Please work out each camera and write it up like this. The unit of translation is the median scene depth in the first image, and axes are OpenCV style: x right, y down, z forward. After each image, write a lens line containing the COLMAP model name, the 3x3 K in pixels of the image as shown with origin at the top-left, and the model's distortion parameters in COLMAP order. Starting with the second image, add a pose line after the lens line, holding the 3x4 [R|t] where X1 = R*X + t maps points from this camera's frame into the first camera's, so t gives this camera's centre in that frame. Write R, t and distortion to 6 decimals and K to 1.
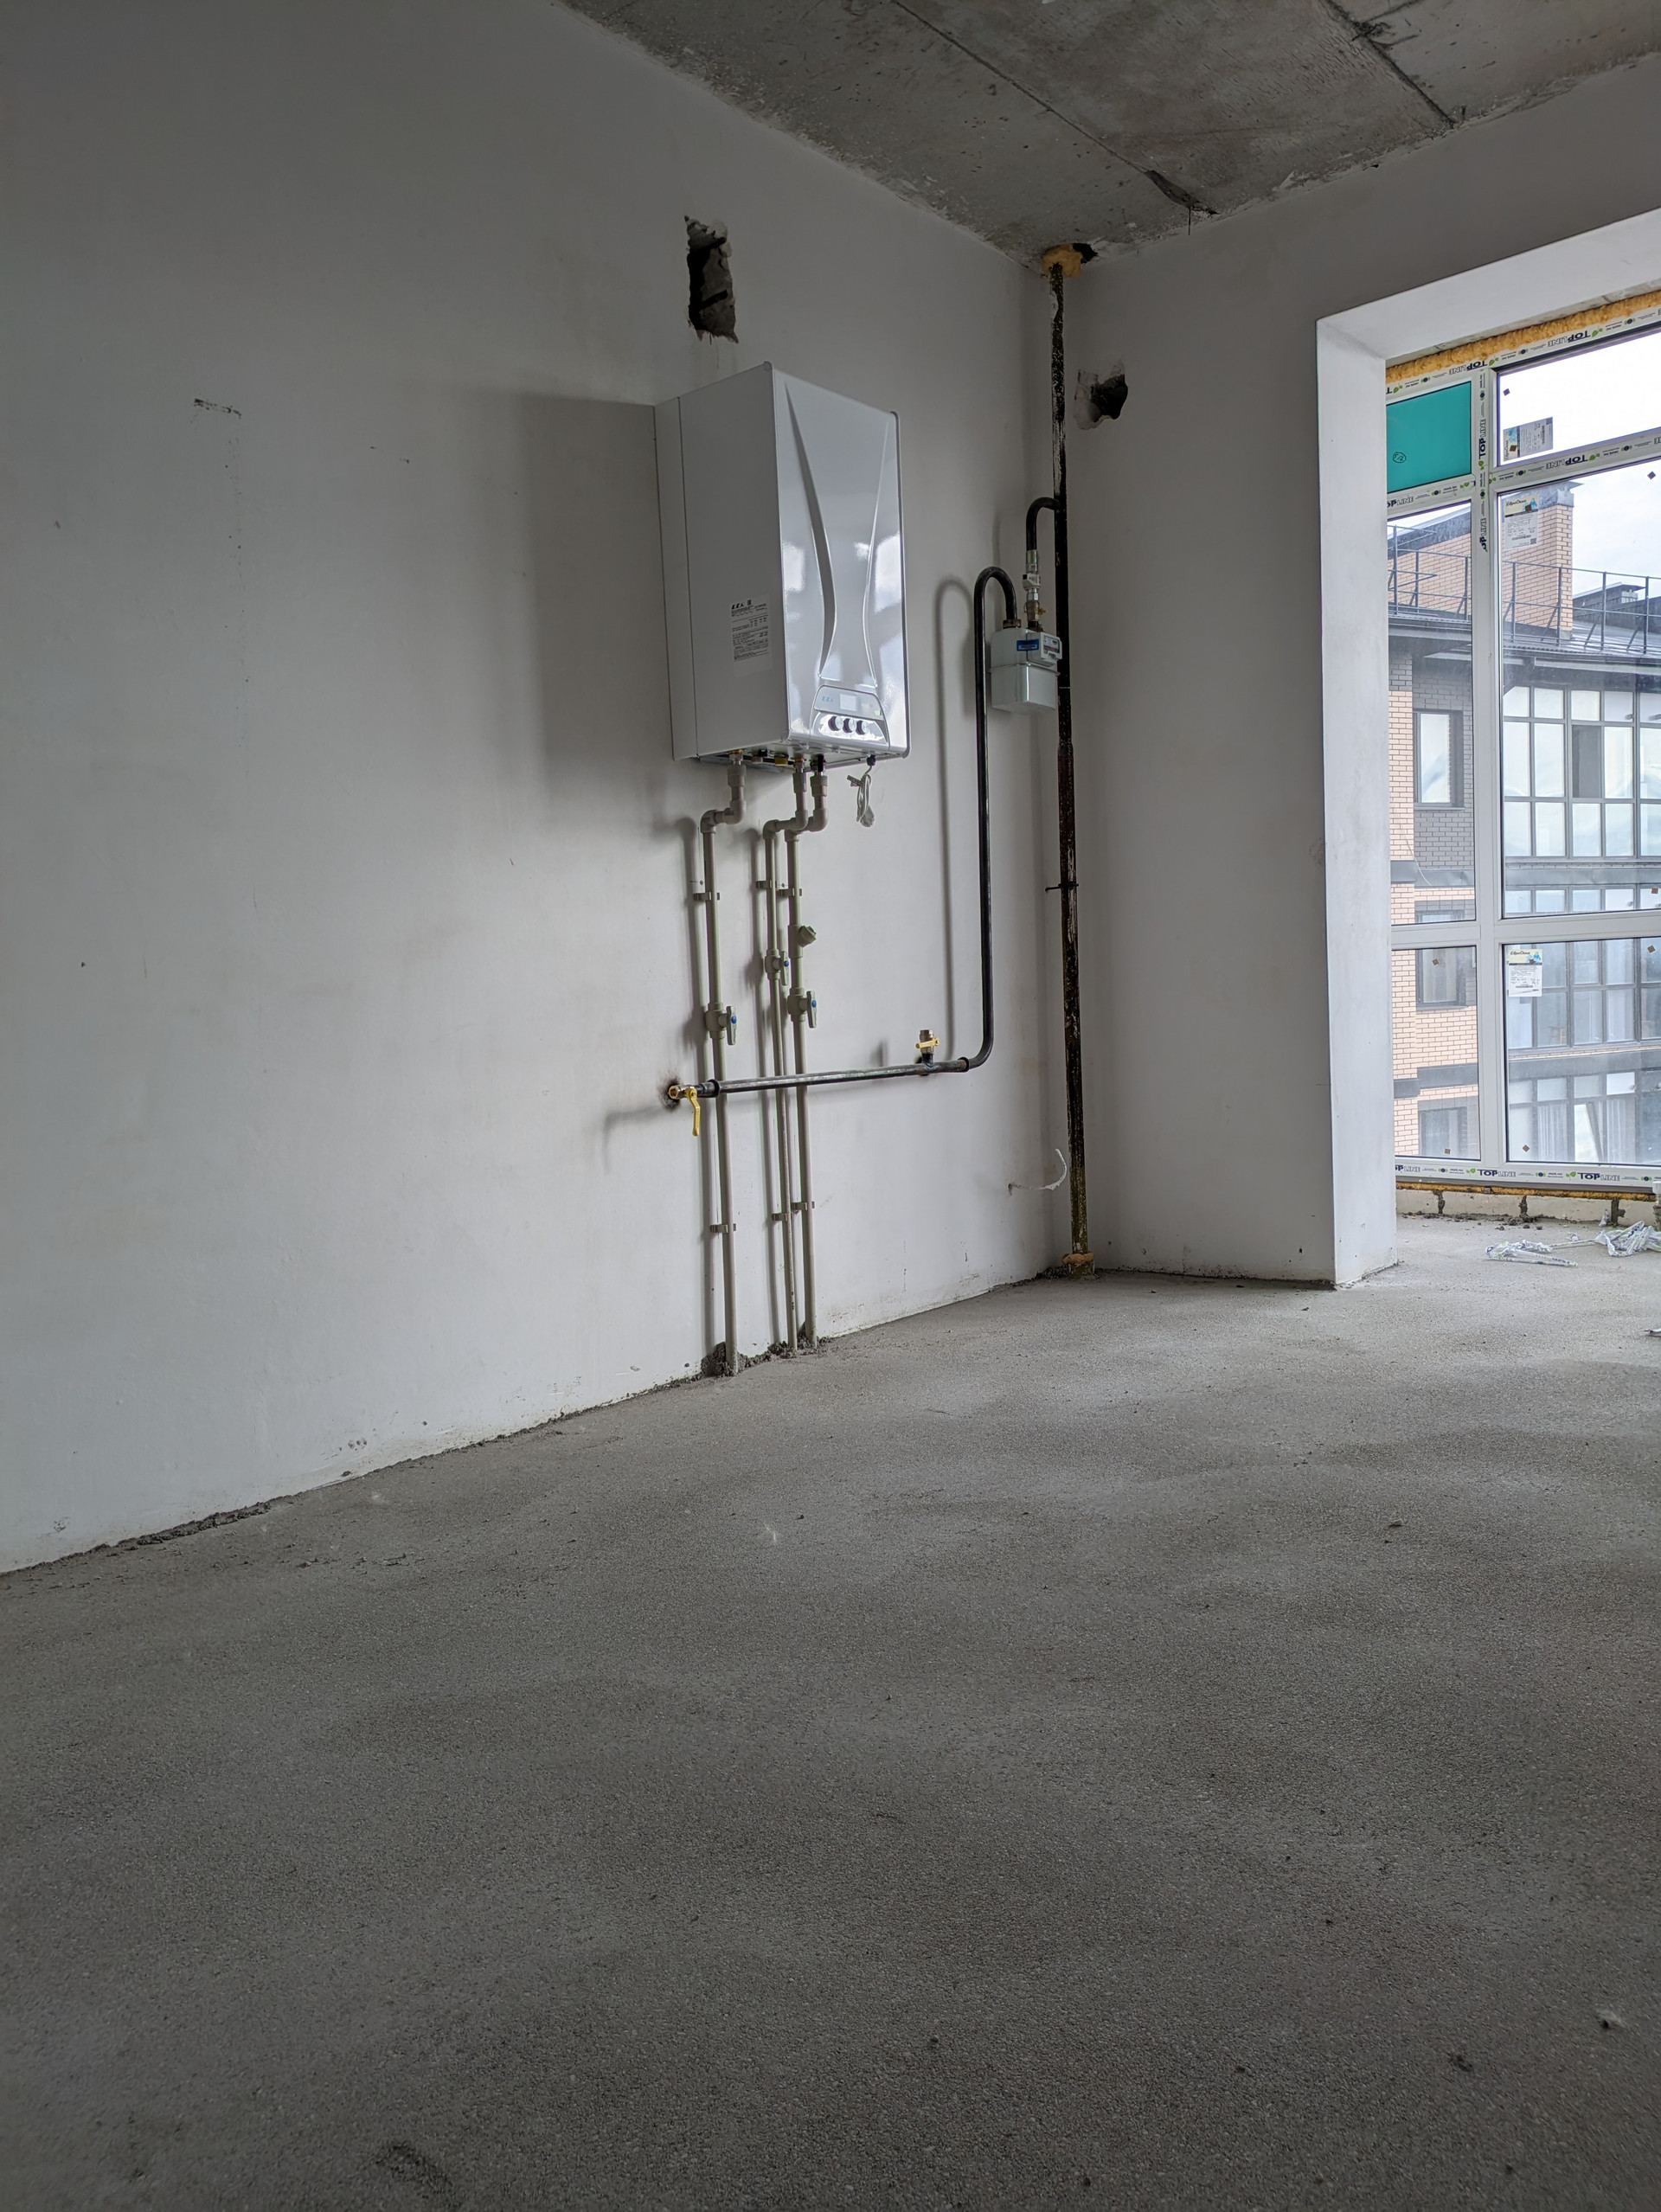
lens RADIAL K [[1620.1, 0, 832.8], [0, 1620.1, 1097.9], [0, 0, 1]] dist [0.060582, -0.039421]
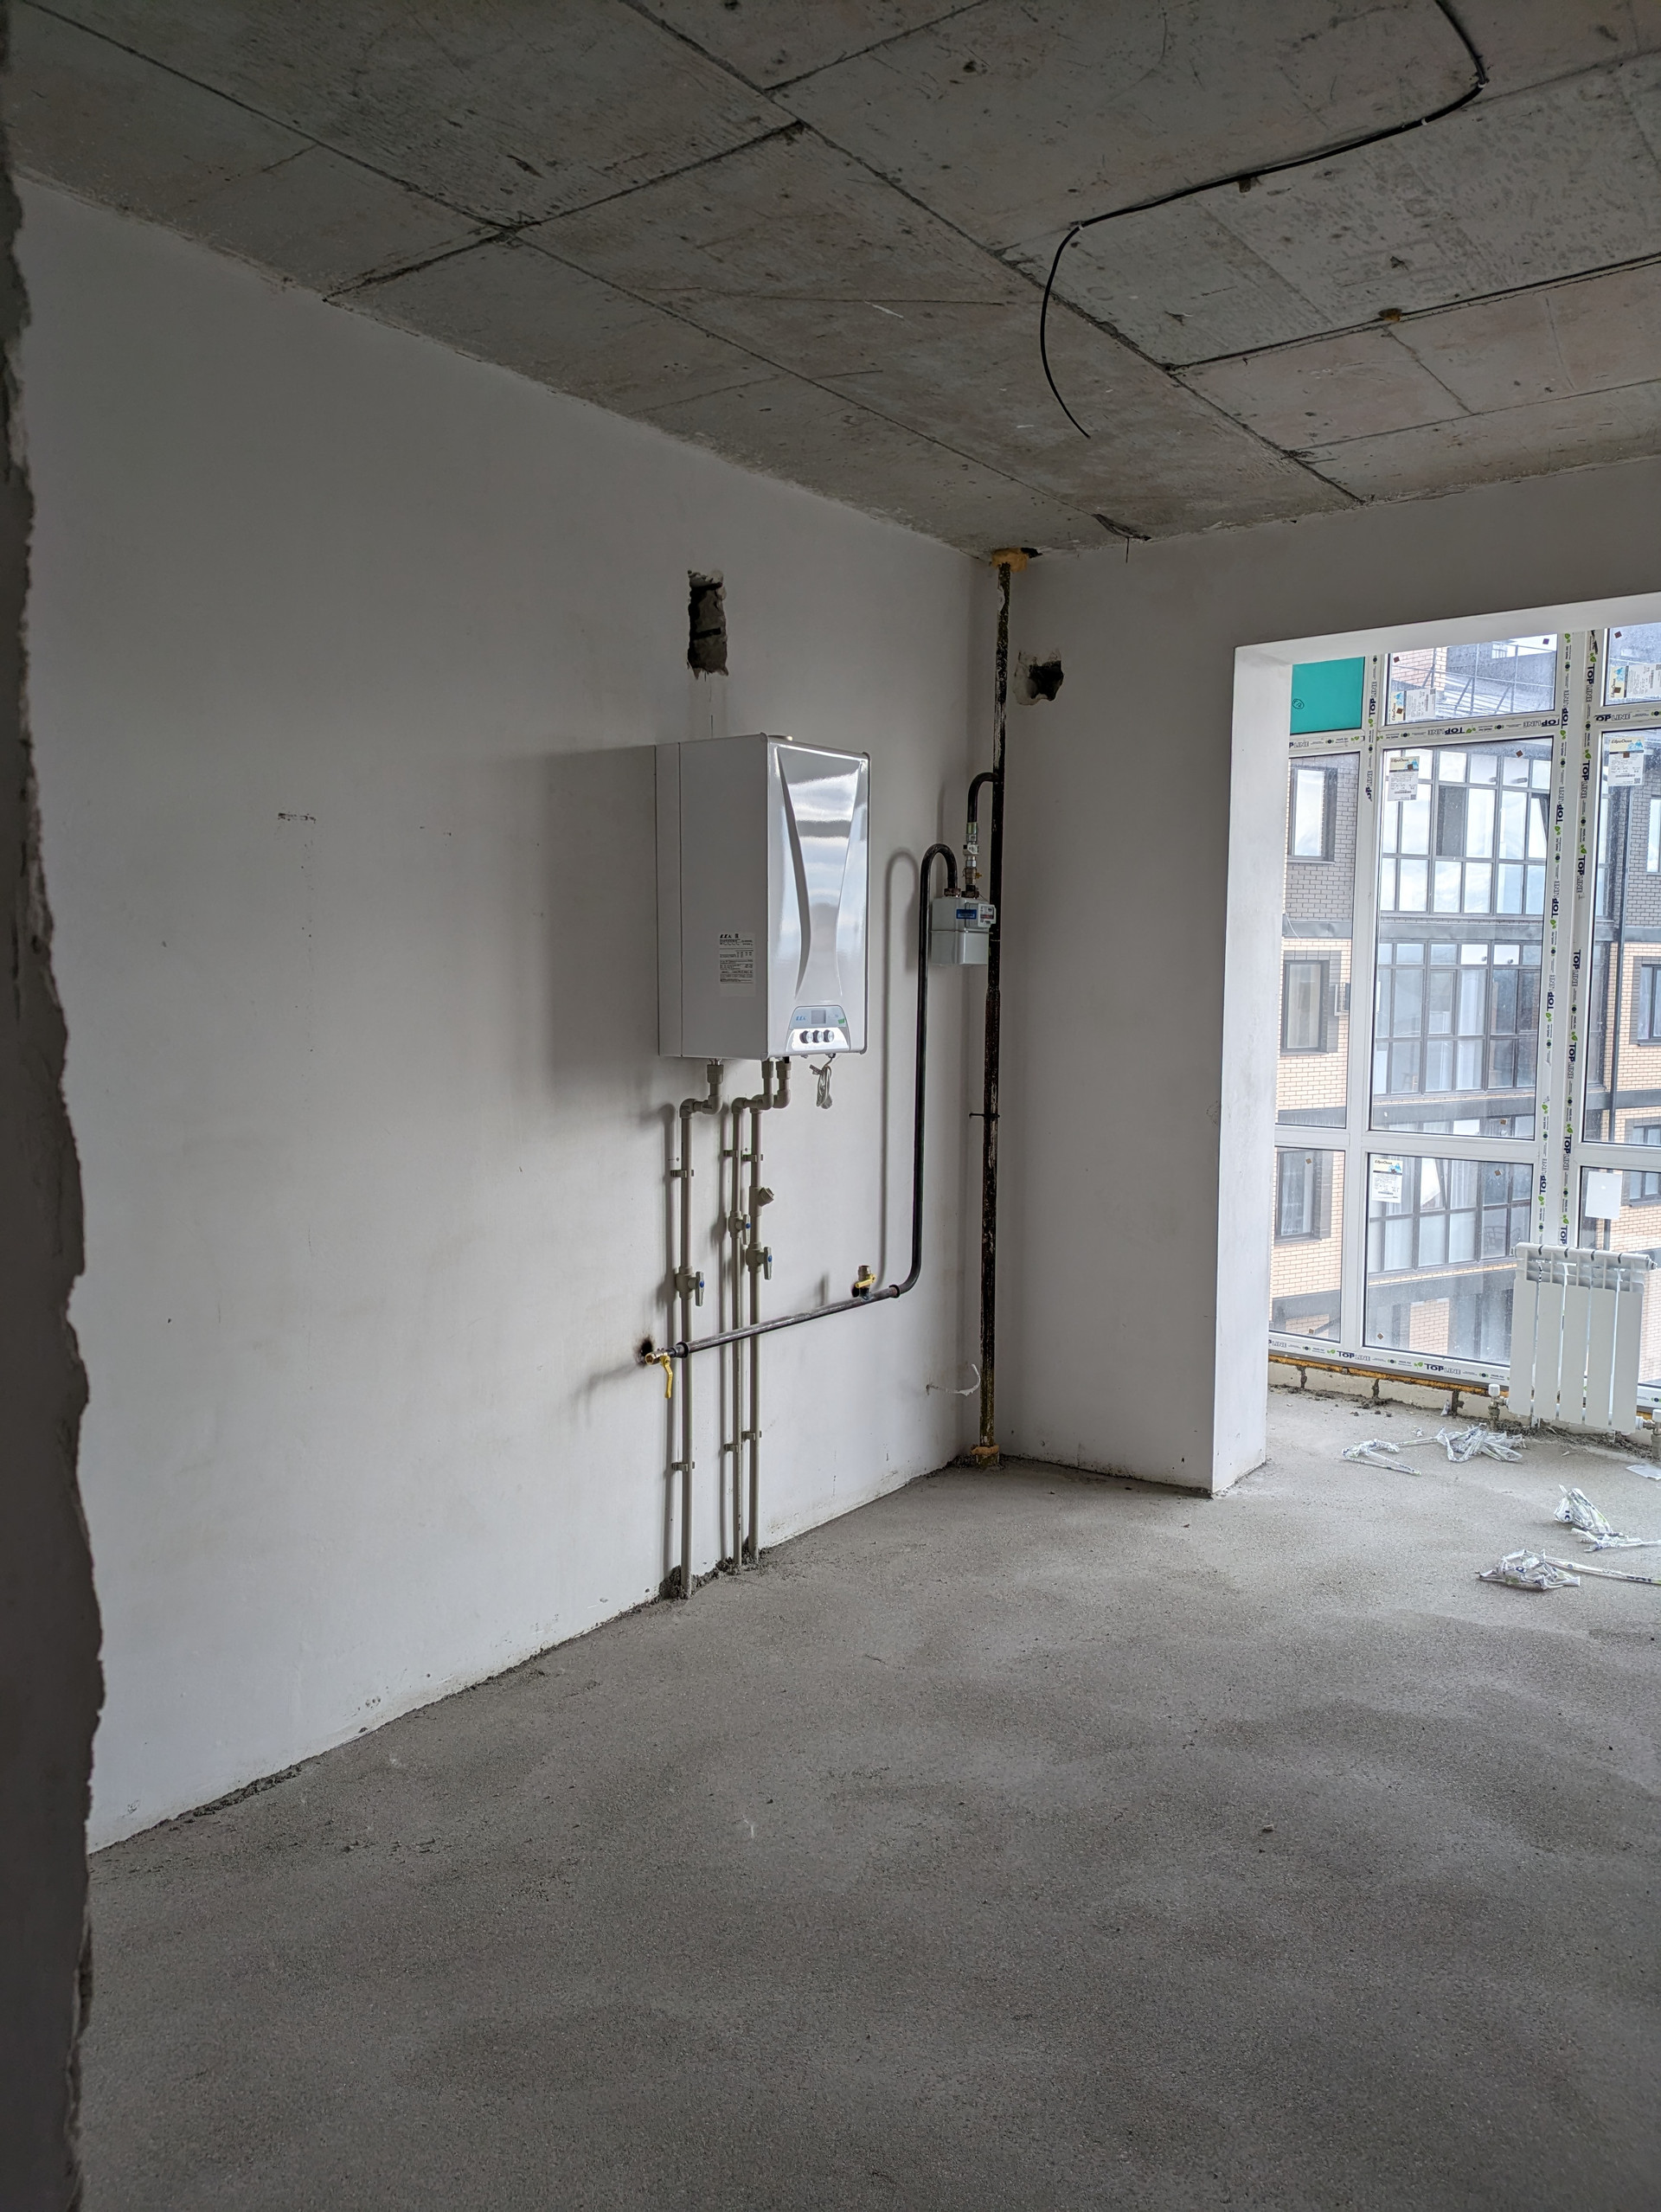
lens RADIAL K [[1620.1, 0, 805.3], [0, 1620.1, 1119.6], [0, 0, 1]] dist [0.060582, -0.039421]
pose [[0.997107, 0.040294, 0.064457, -0.055860], [-0.042032, 0.998782, 0.025839, -0.162970], [-0.063338, -0.028474, 0.997586, -0.100780]]
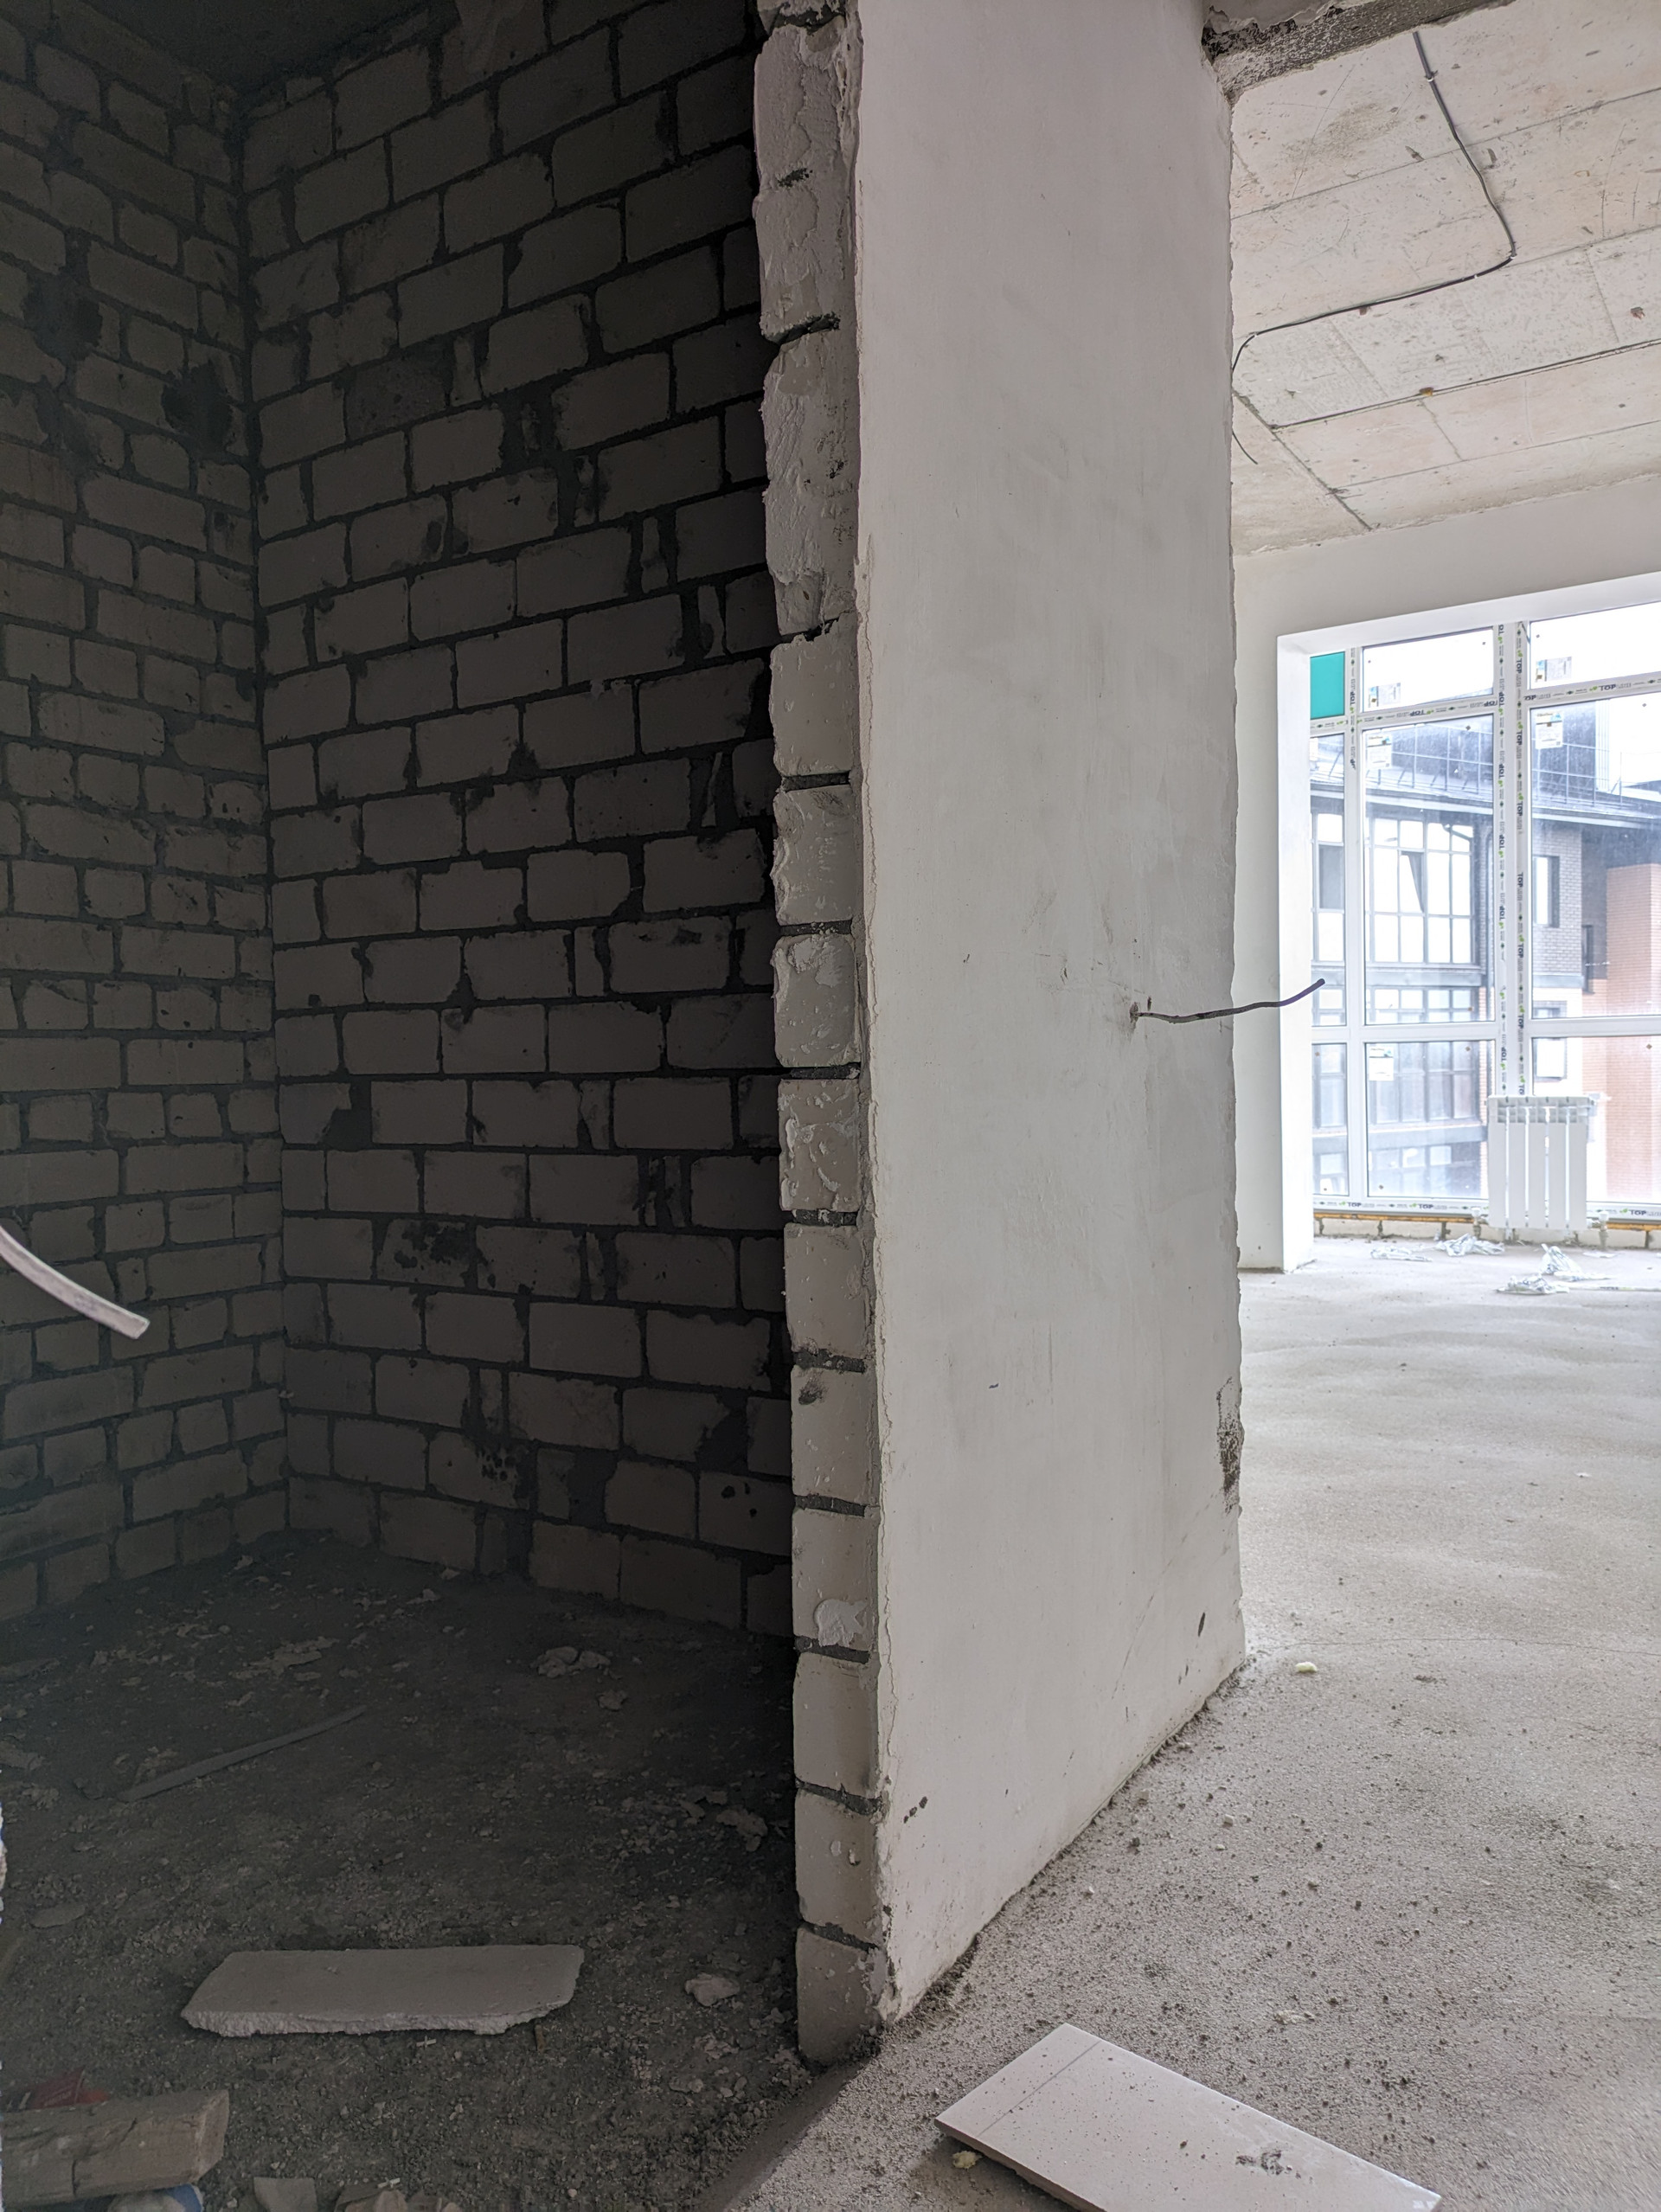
lens RADIAL K [[1620.1, 0, 789.1], [0, 1620.1, 1108.9], [0, 0, 1]] dist [0.060582, -0.039421]
pose [[0.992023, 0.016764, 0.124941, -0.332404], [-0.011856, 0.999133, -0.039918, 0.032522], [-0.125502, 0.038118, 0.991361, -0.429173]]
